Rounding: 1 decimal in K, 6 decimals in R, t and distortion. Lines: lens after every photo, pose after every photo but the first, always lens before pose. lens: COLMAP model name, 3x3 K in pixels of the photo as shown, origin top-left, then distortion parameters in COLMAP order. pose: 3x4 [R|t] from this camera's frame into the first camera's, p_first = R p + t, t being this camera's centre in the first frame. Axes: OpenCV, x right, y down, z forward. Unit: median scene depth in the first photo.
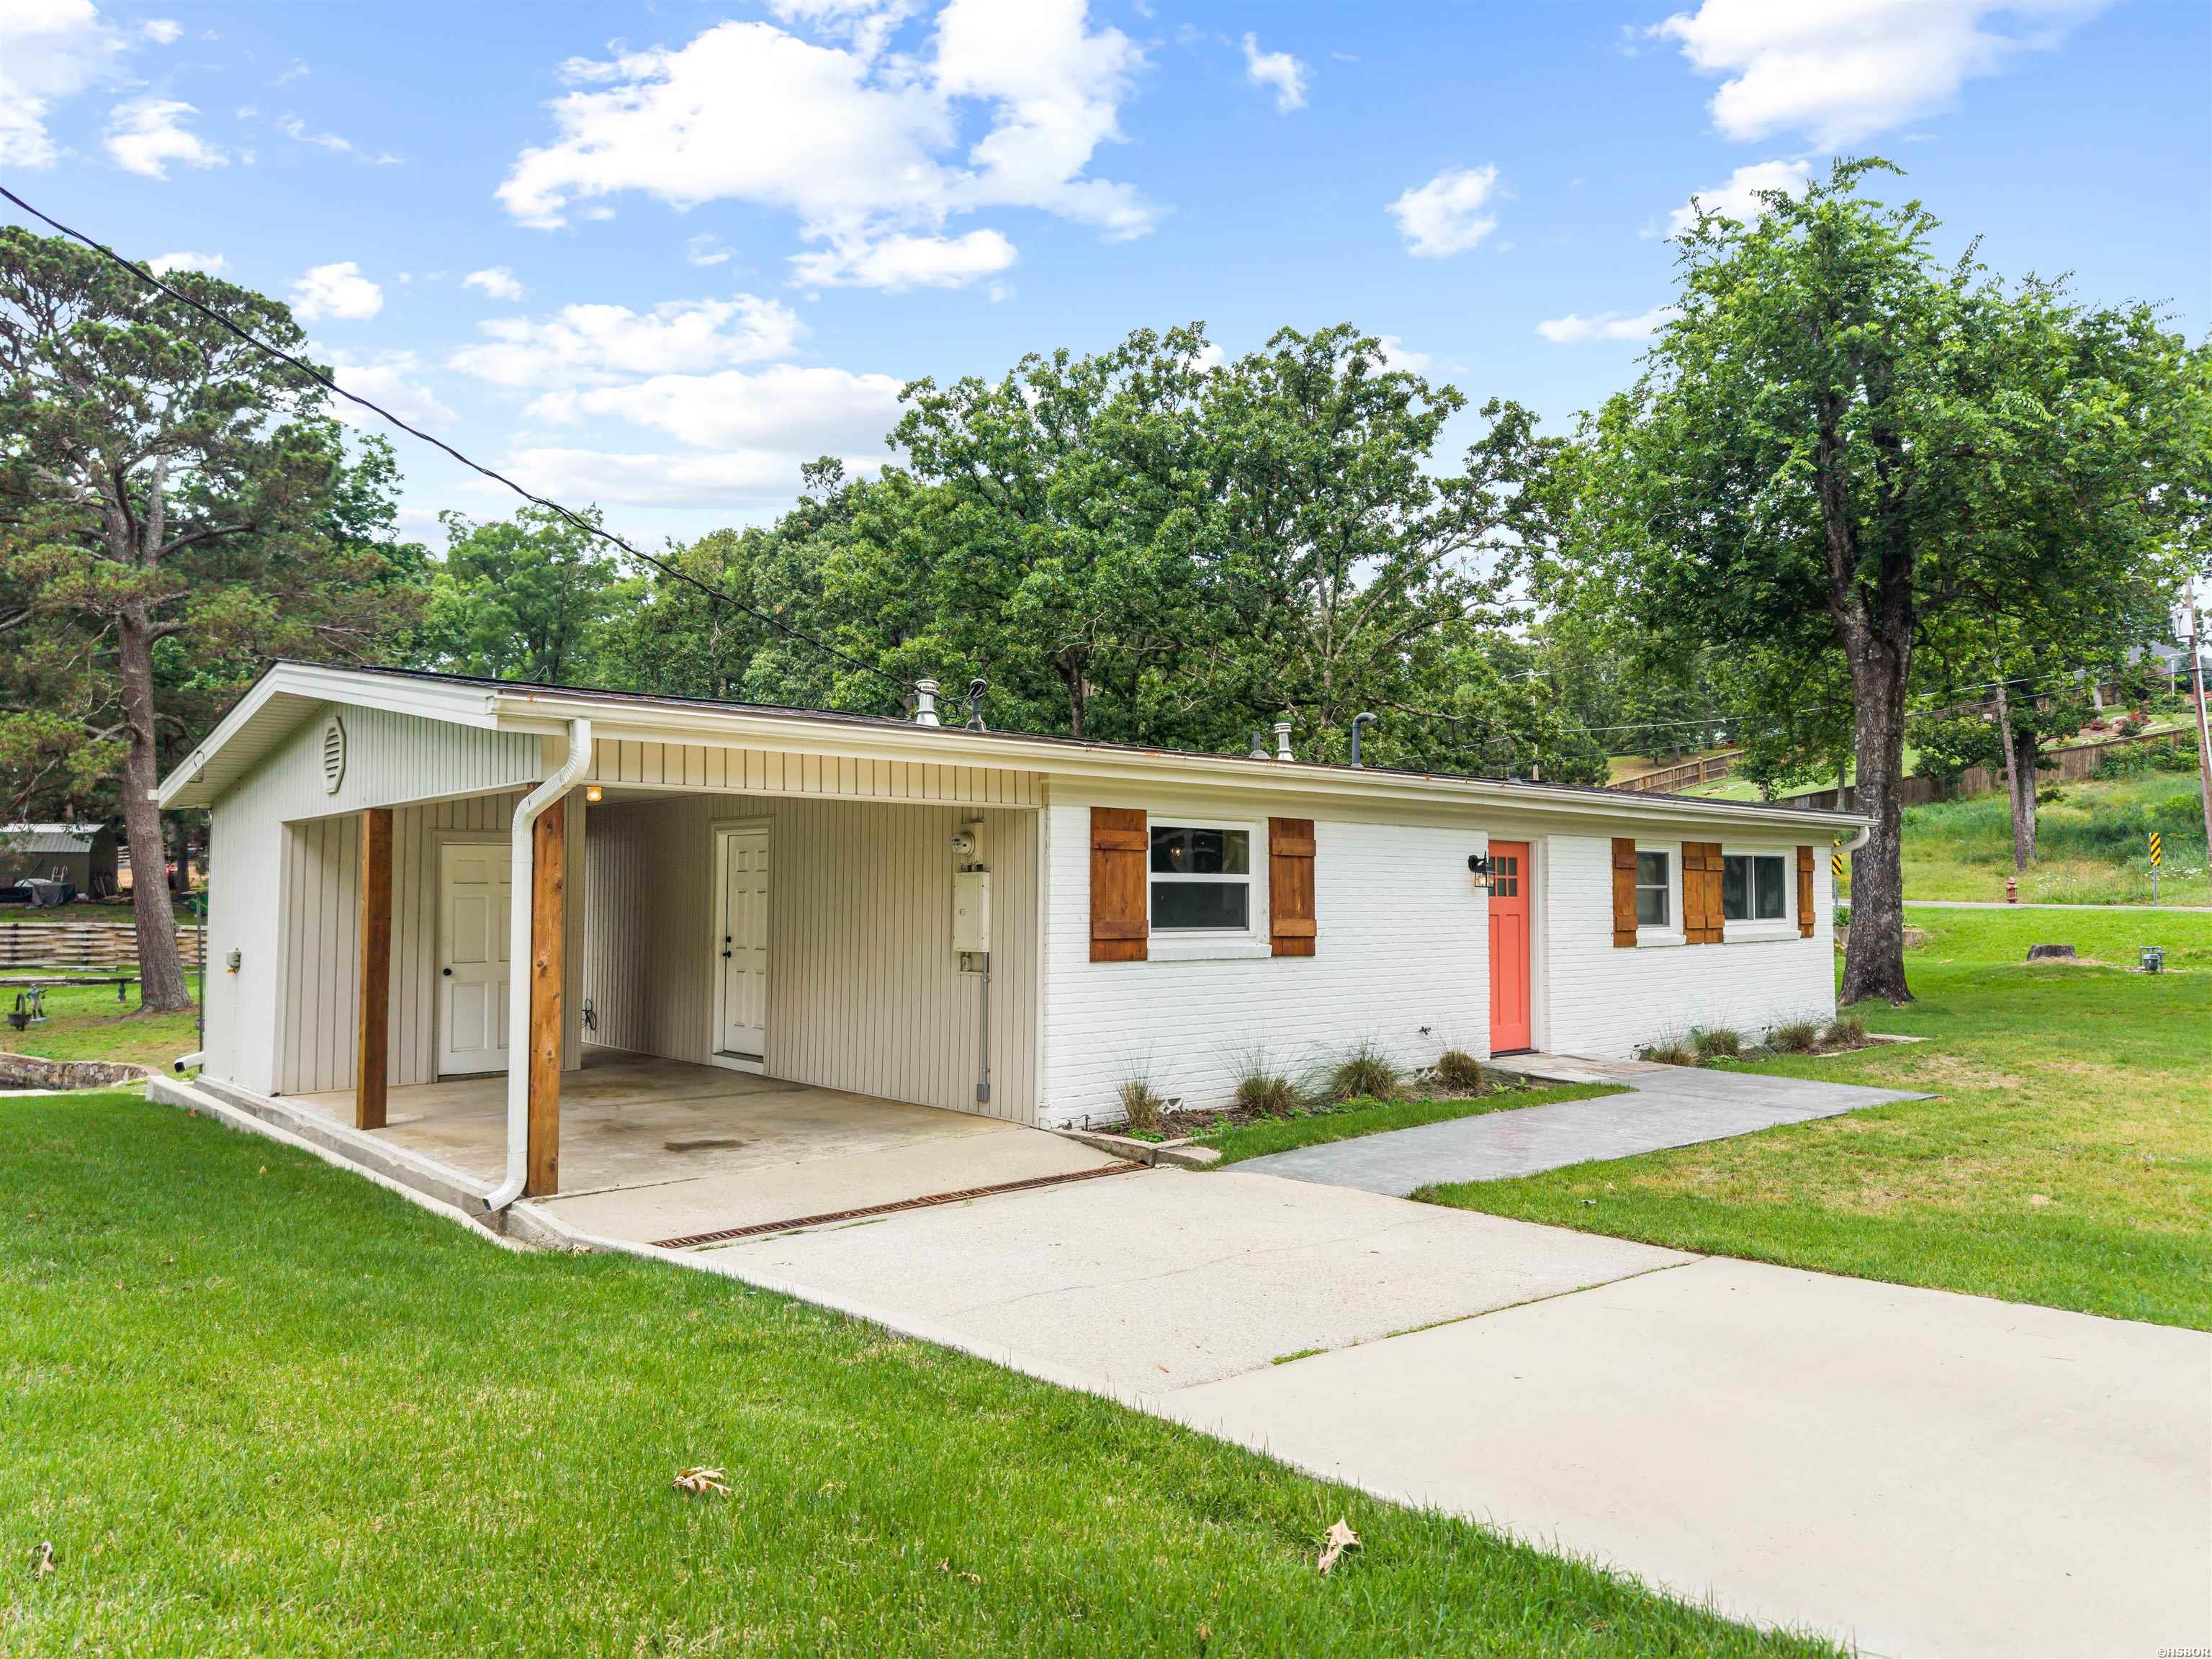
lens RADIAL K [[1472.7, 0, 1106.0], [0, 1472.7, 829.5], [0, 0, 1]] dist [0.005478, 0.001532]
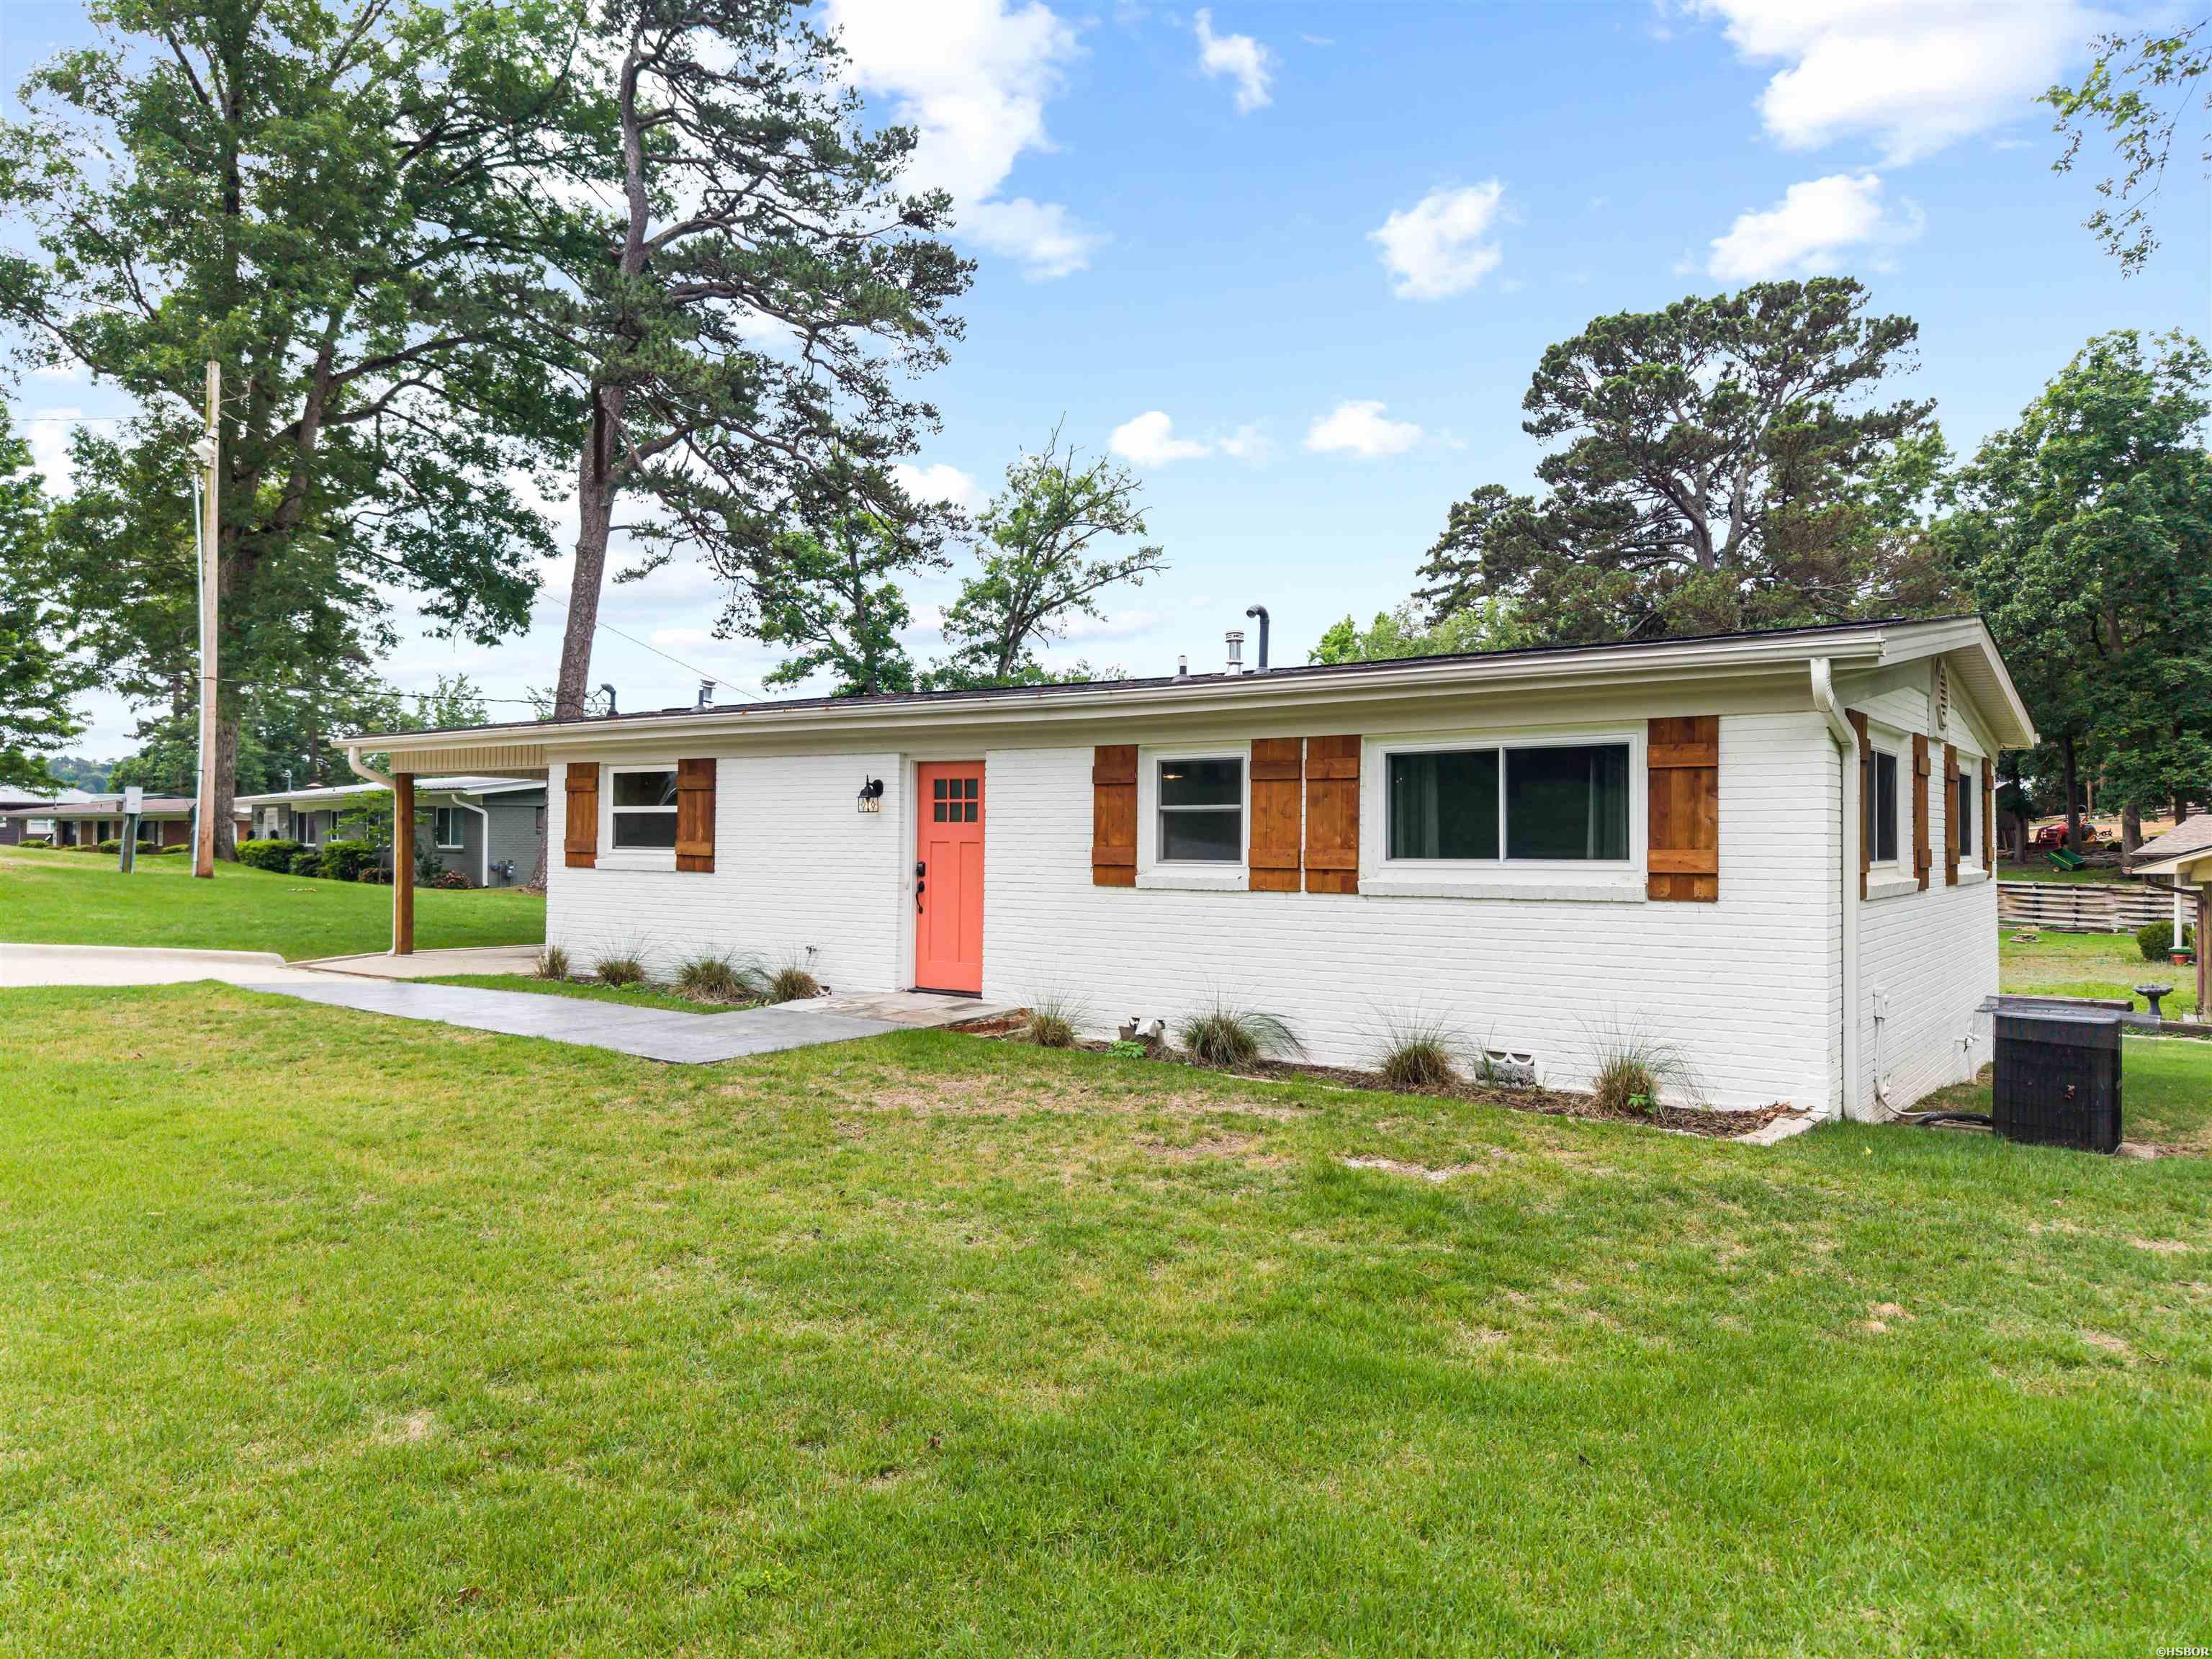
lens RADIAL K [[1463.7, 0, 1106.0], [0, 1463.7, 829.5], [0, 0, 1]] dist [0.036135, -0.004363]
pose [[0.229588, -0.000491, -0.973288, 1.022780], [0.044220, 0.998973, 0.009927, 0.039512], [0.972283, -0.045318, 0.229374, 0.772207]]
